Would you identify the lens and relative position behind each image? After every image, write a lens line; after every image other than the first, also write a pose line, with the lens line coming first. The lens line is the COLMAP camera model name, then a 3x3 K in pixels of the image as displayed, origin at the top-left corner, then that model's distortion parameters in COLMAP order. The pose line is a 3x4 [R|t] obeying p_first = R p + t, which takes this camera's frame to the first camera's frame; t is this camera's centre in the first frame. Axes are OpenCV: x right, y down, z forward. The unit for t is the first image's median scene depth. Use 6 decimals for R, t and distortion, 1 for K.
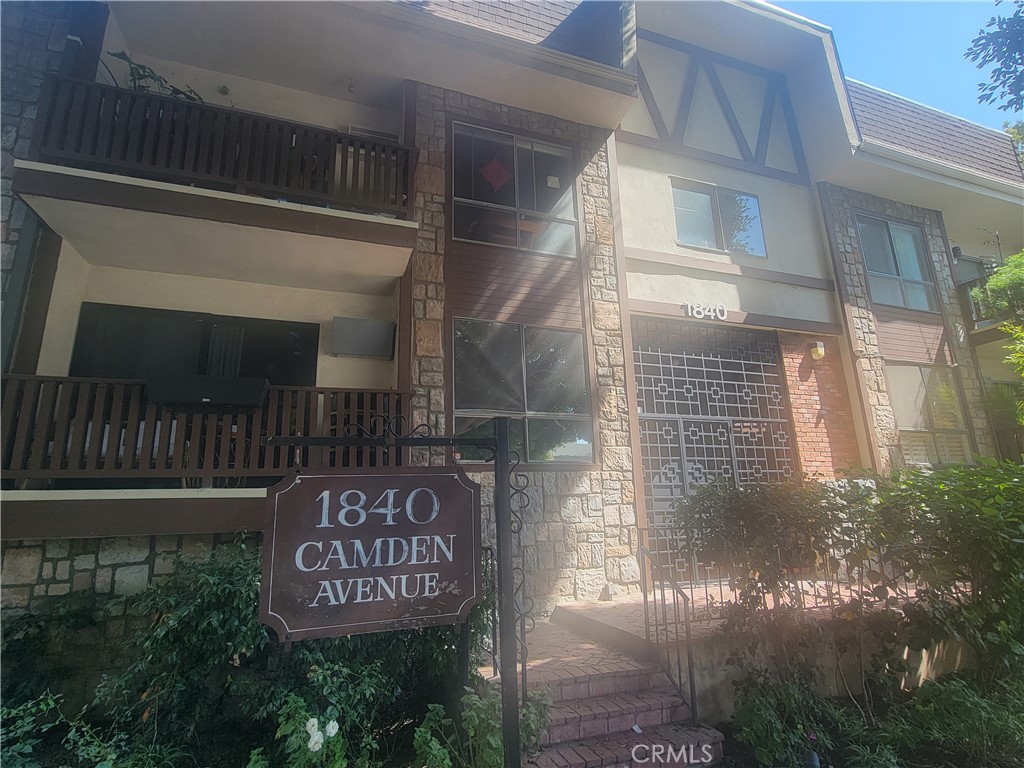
lens RADIAL K [[517.6, 0, 511.0], [0, 517.6, 390.6], [0, 0, 1]] dist [-0.003809, 0.000077]
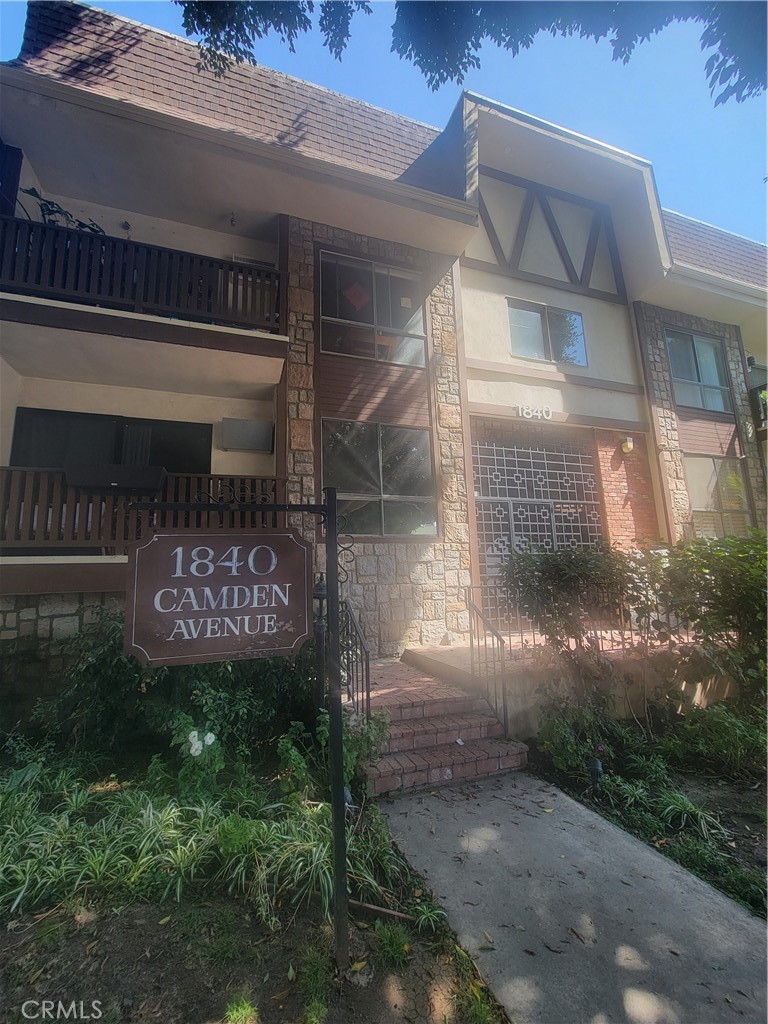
lens RADIAL K [[414.3, 0, 378.4], [0, 414.3, 515.6], [0, 0, 1]] dist [-0.003360, 0.000412]
pose [[0.999800, -0.004863, -0.019419, 0.037569], [0.006285, 0.997250, 0.073848, 0.015702], [0.019006, -0.073955, 0.997080, 0.016083]]
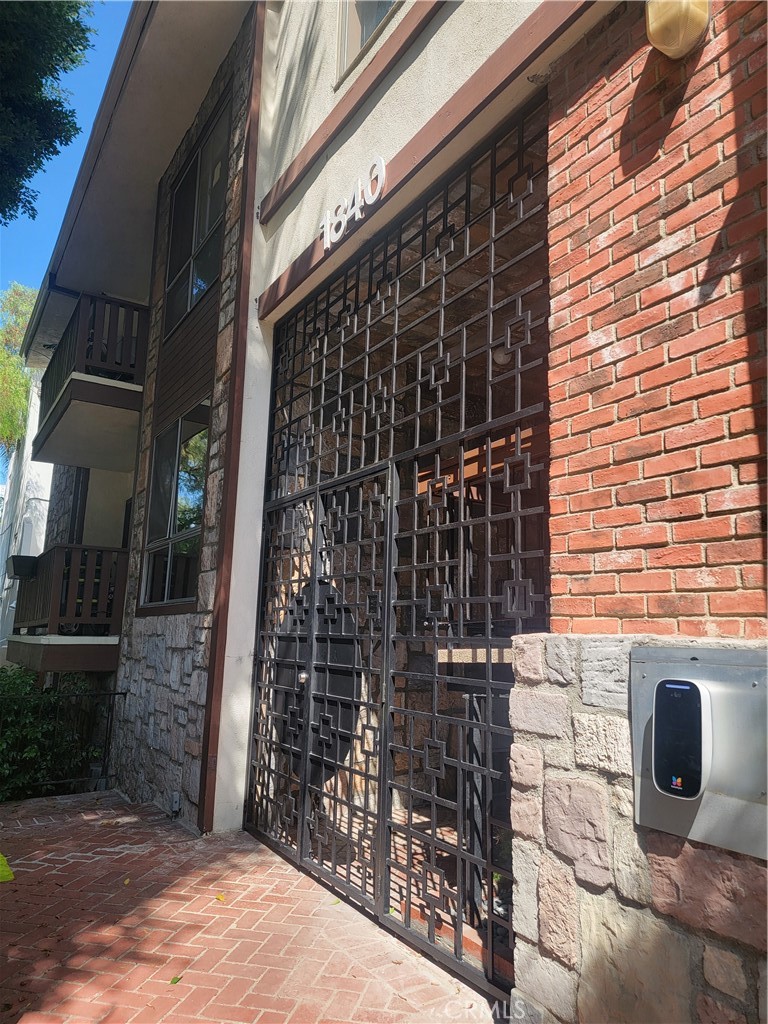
lens RADIAL K [[708.7, 0, 379.8], [0, 708.7, 510.7], [0, 0, 1]] dist [0.098537, -0.079263]
pose [[0.212810, -0.138292, -0.967257, 1.051466], [0.192516, 0.976463, -0.097252, 0.158240], [0.957940, -0.165517, 0.234425, 1.004827]]
